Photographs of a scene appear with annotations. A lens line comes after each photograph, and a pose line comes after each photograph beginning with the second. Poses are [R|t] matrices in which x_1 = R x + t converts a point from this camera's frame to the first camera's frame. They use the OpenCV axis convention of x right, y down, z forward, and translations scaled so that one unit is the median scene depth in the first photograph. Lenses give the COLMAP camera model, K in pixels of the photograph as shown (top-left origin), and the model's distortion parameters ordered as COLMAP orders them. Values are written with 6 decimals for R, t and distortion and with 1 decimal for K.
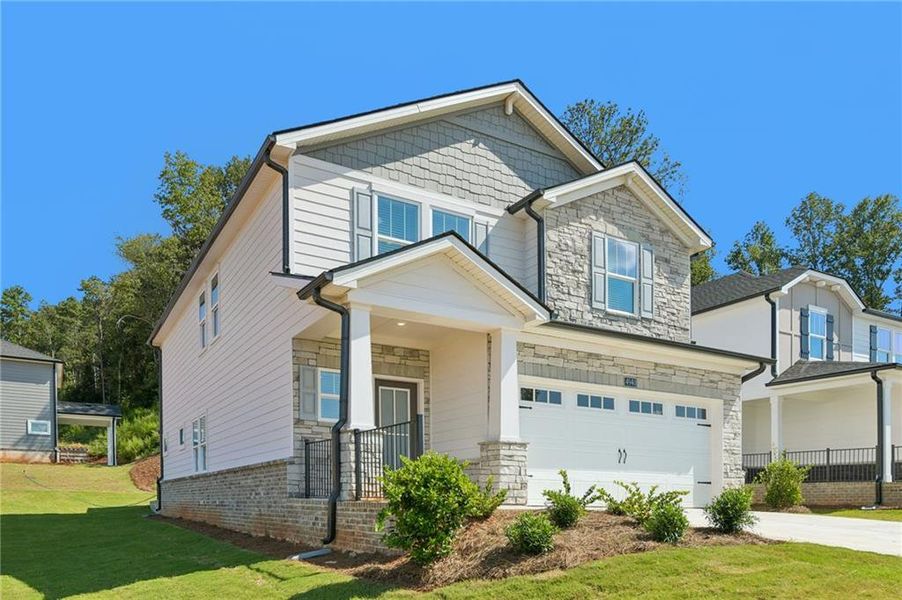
lens RADIAL K [[632.2, 0, 451.0], [0, 632.2, 300.0], [0, 0, 1]] dist [-0.000207, 0.000468]
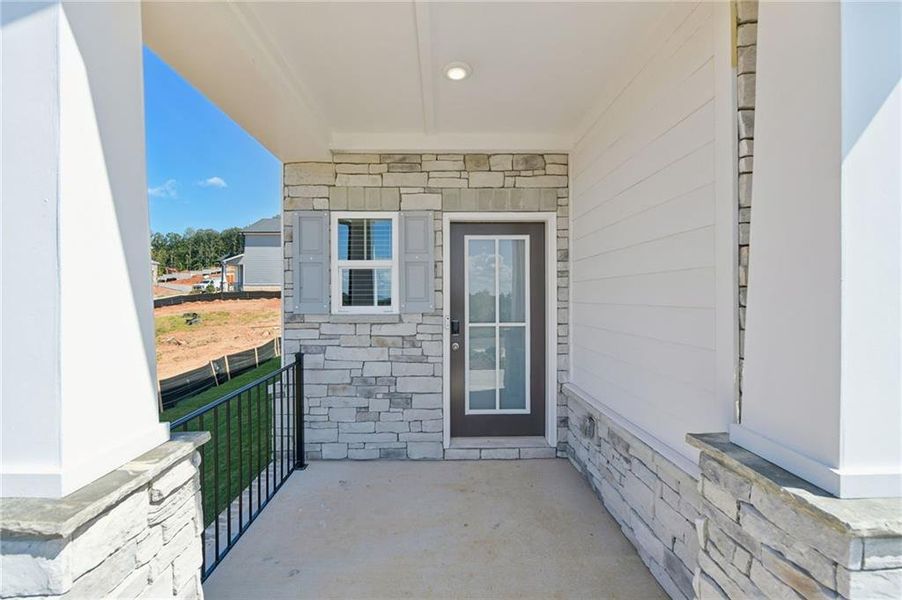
lens RADIAL K [[365.2, 0, 446.4], [0, 365.2, 297.0], [0, 0, 1]] dist [-0.005716, -0.000387]
pose [[0.871040, -0.005639, -0.491180, 0.022290], [0.157638, 0.950254, 0.268641, 0.099178], [0.465231, -0.311426, 0.828598, 0.711089]]
